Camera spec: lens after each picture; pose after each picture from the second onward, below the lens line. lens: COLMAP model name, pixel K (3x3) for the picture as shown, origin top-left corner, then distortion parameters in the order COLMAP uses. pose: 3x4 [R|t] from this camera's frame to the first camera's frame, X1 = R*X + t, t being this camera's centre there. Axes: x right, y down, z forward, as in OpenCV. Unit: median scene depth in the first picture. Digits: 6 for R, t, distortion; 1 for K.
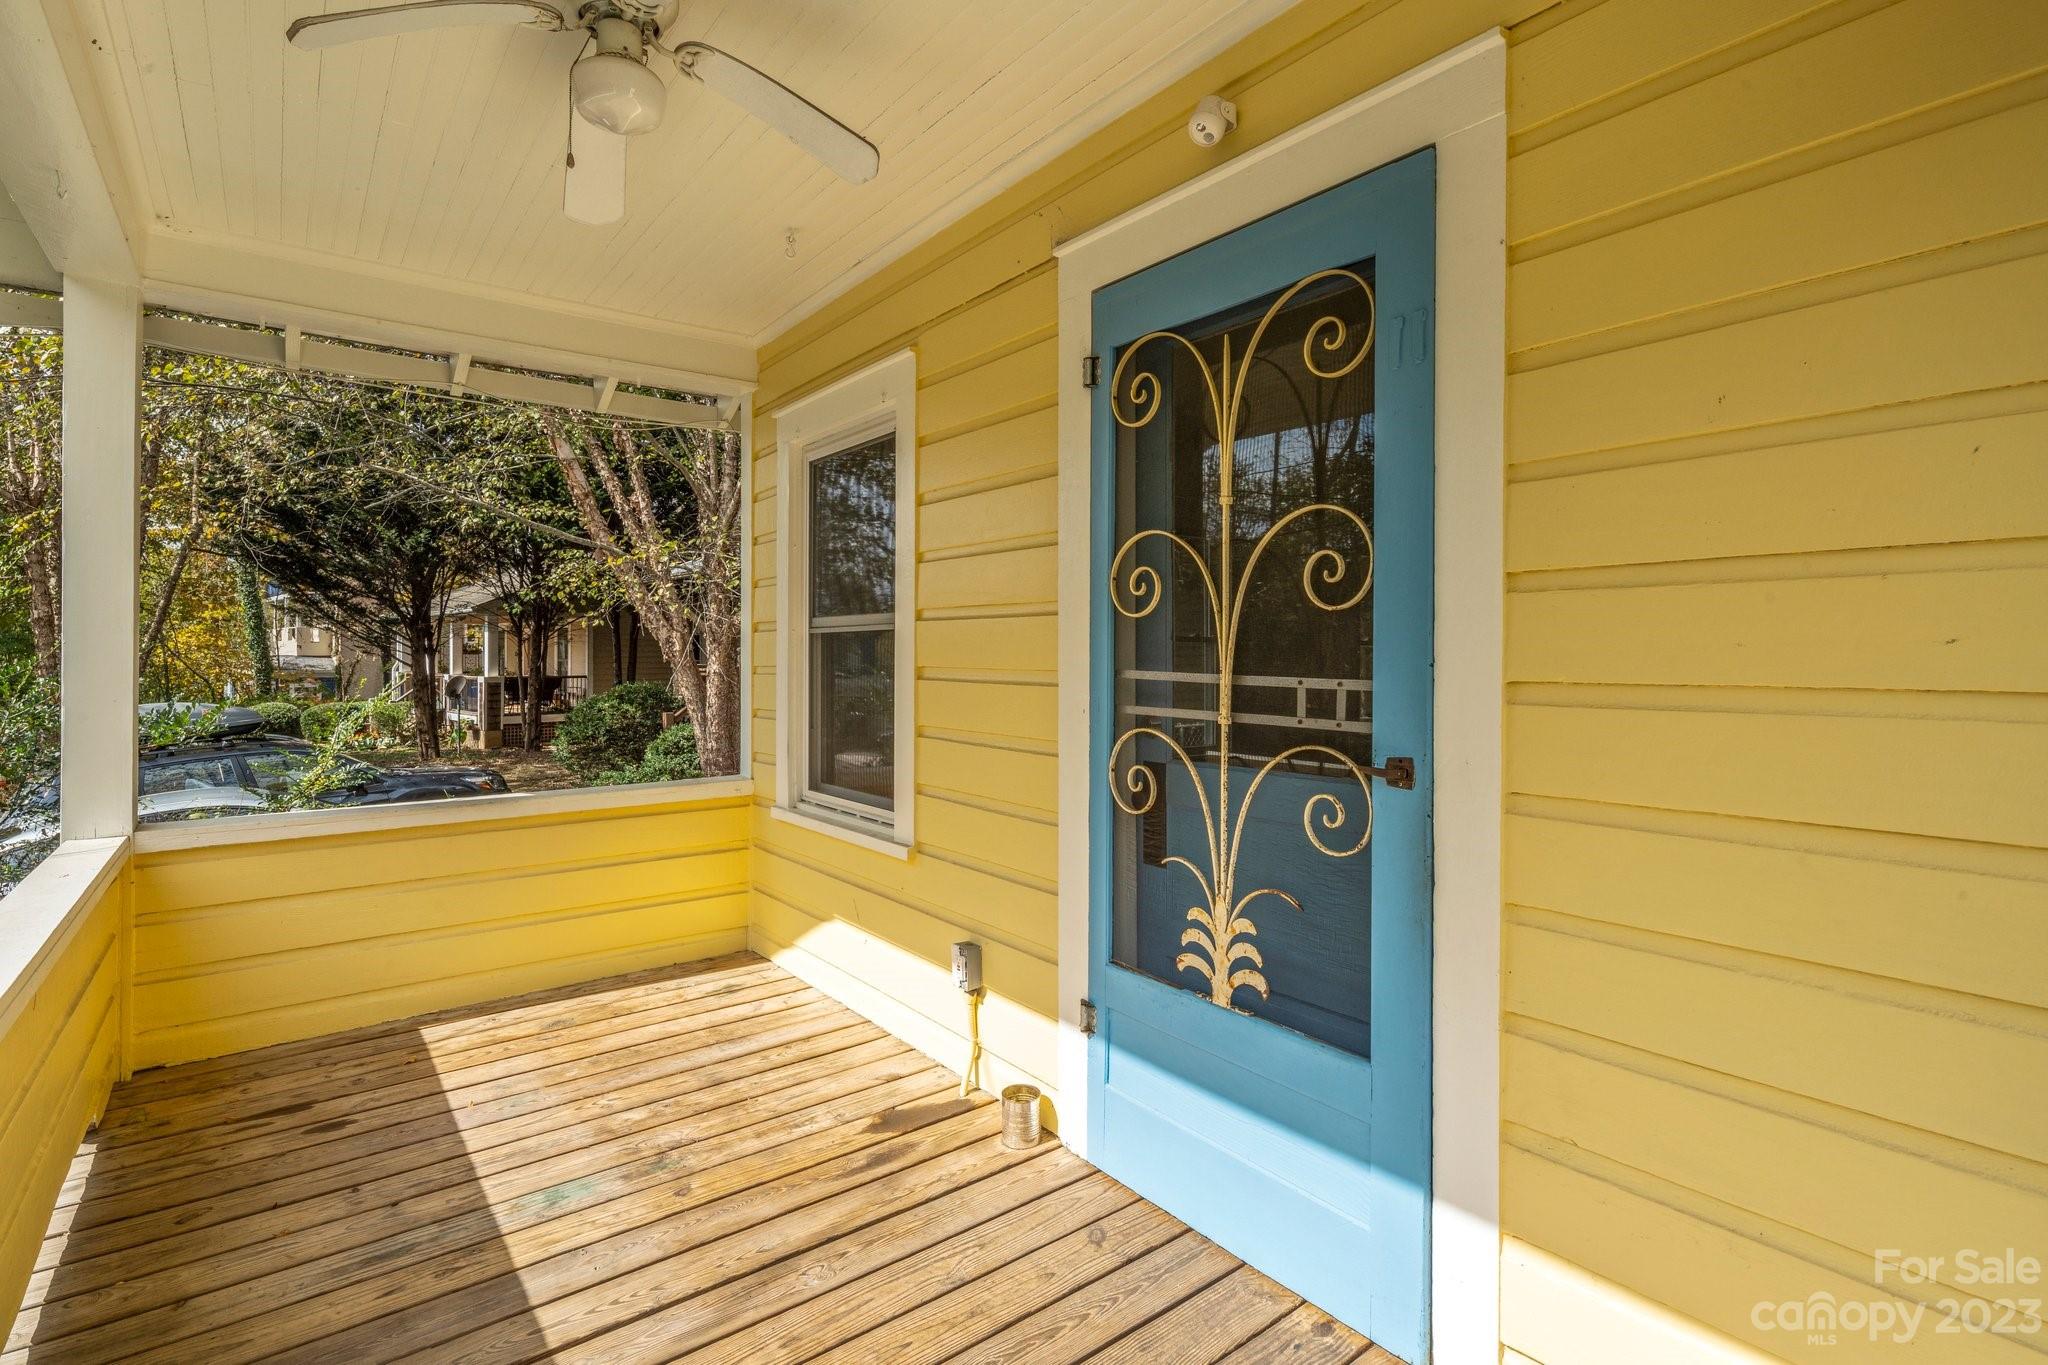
lens RADIAL K [[945.3, 0, 950.1], [0, 945.3, 666.4], [0, 0, 1]] dist [0.003811, 0.000151]
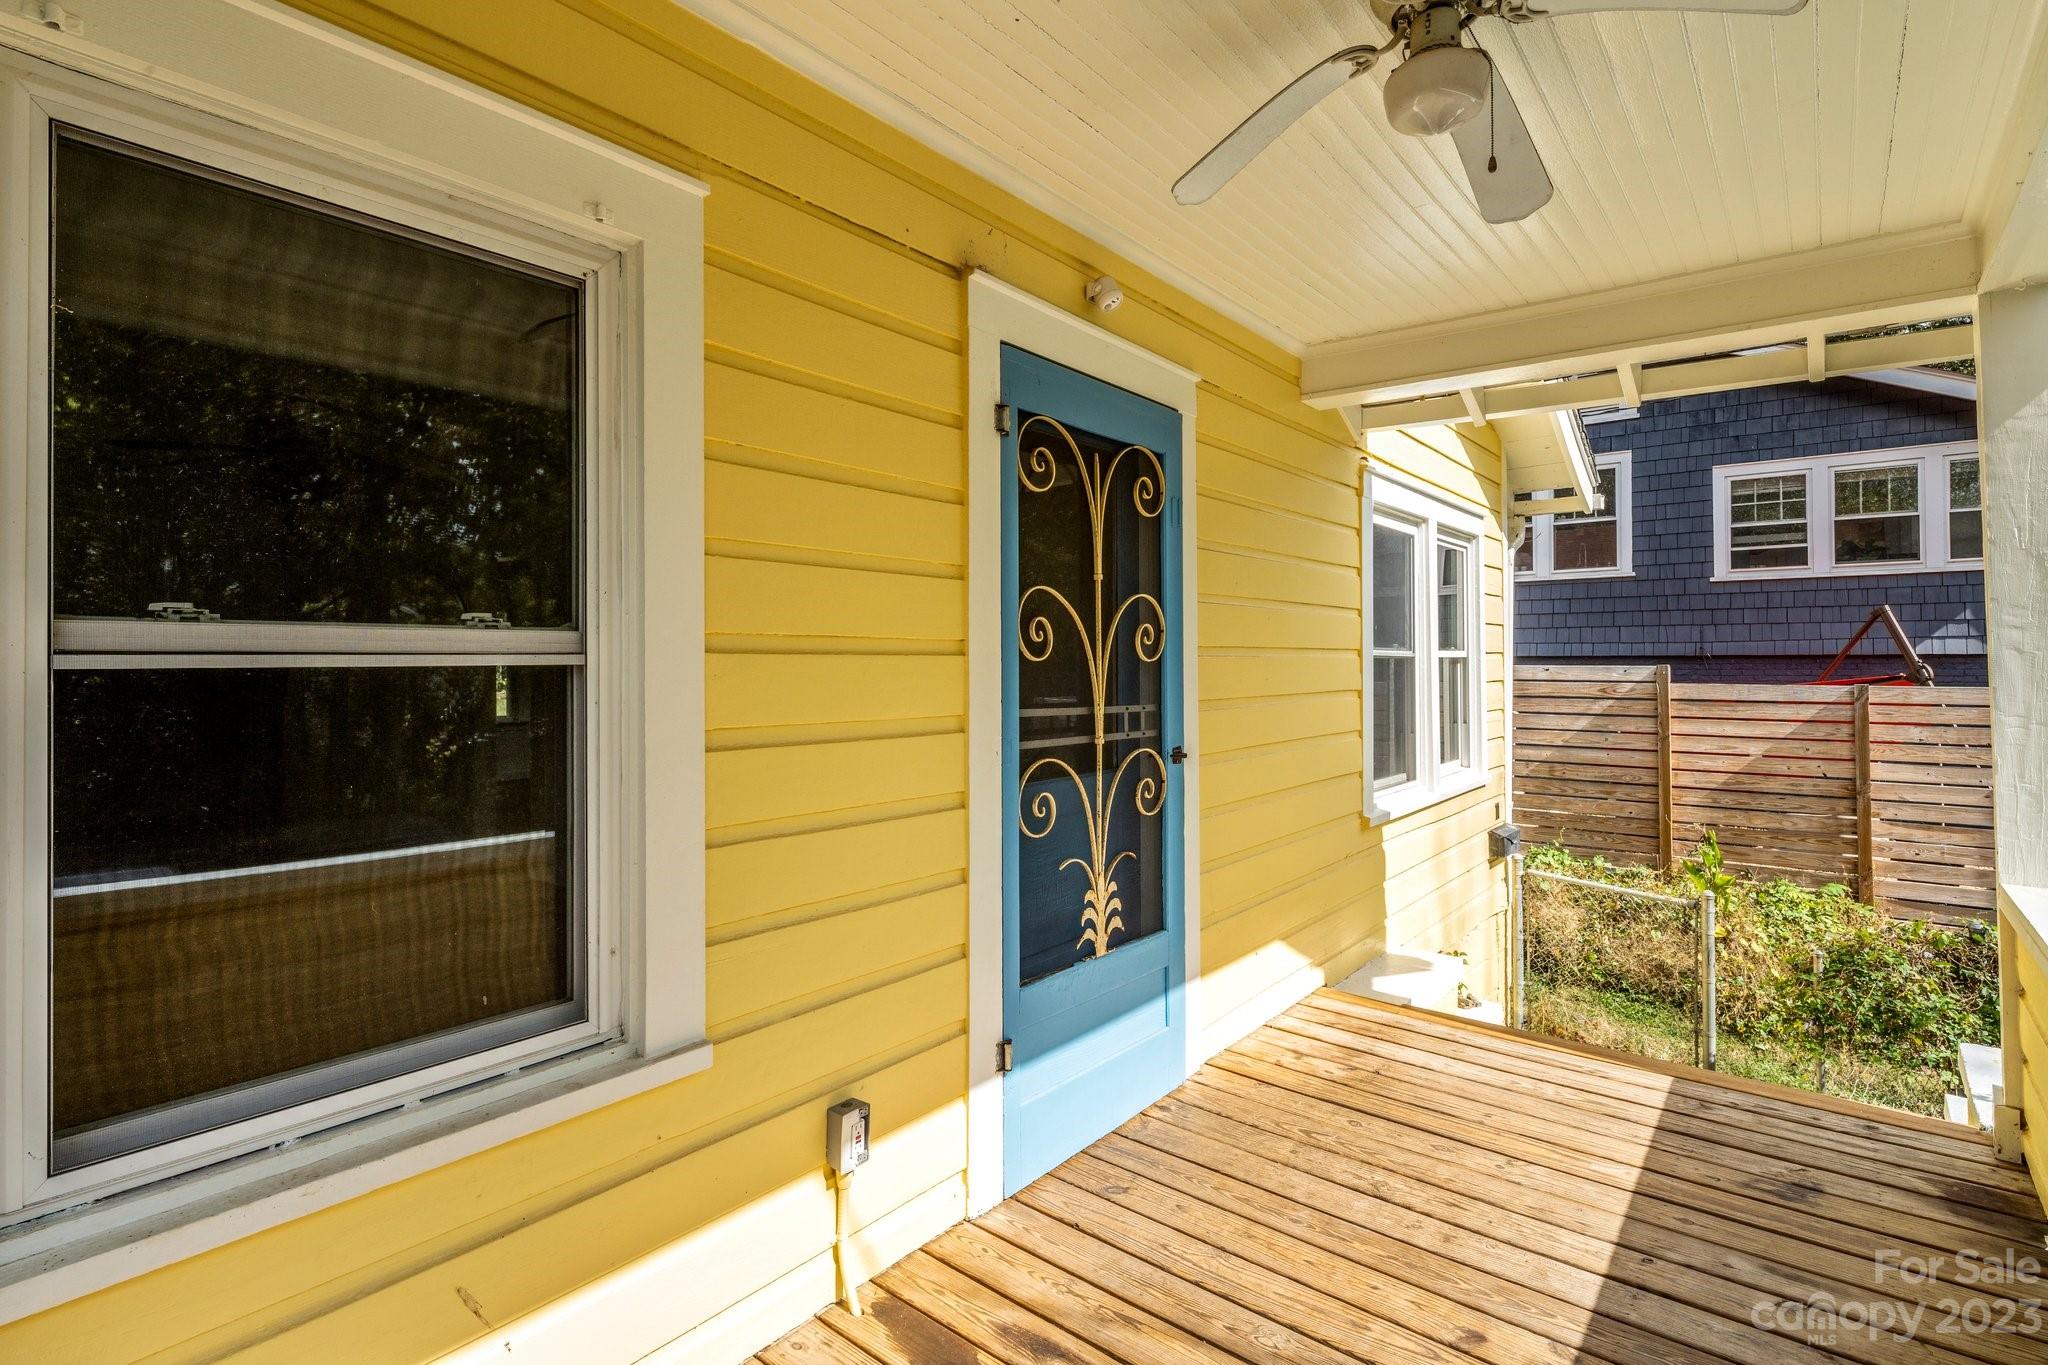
lens RADIAL K [[1015.0, 0, 1024.0], [0, 1015.0, 653.8], [0, 0, 1]] dist [-0.001921, -0.000288]
pose [[-0.275768, 0.004527, 0.961214, -1.026714], [0.012755, 0.999918, -0.001050, -0.063842], [-0.961140, 0.011970, -0.275803, 1.449514]]
